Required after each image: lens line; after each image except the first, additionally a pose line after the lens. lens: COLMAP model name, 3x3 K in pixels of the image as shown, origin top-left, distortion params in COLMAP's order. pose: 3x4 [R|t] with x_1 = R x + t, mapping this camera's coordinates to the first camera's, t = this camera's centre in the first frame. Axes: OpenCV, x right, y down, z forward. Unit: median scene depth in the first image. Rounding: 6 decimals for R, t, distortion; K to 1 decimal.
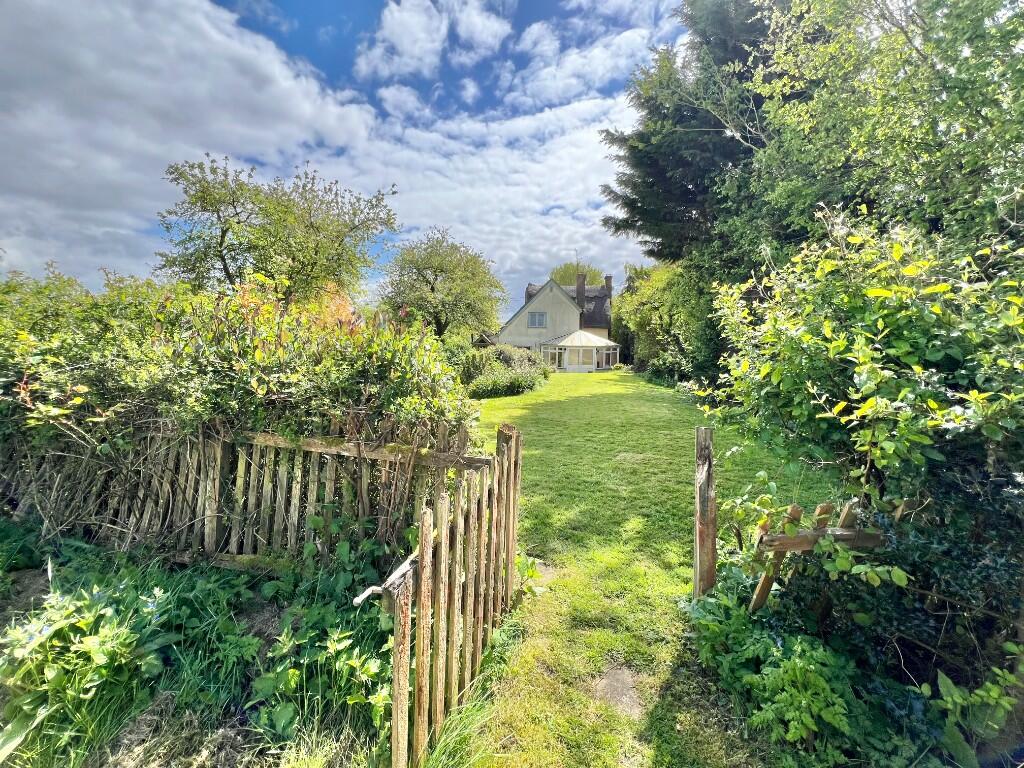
lens RADIAL K [[408.7, 0, 512.0], [0, 408.7, 381.7], [0, 0, 1]] dist [-0.001018, 0.000085]
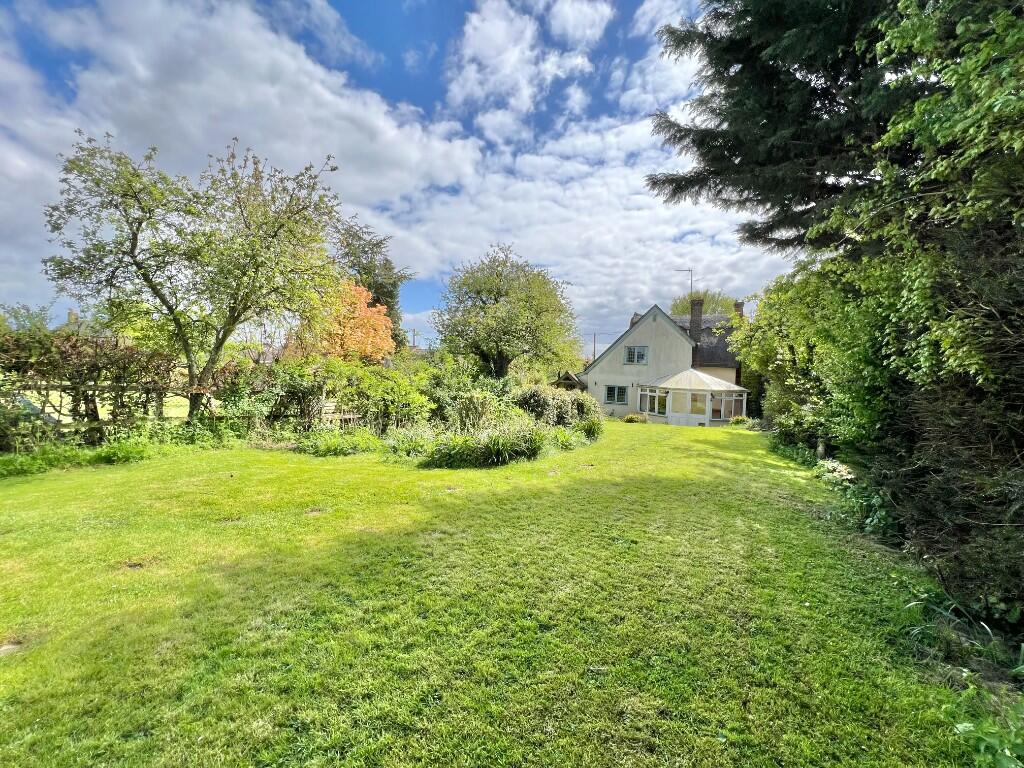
lens RADIAL K [[411.9, 0, 512.2], [0, 411.9, 393.5], [0, 0, 1]] dist [0.014383, 0.000066]
pose [[0.950248, 0.040690, -0.308824, 0.090271], [-0.060964, 0.996552, -0.056283, -0.016833], [0.305469, 0.072311, 0.949452, 0.160624]]
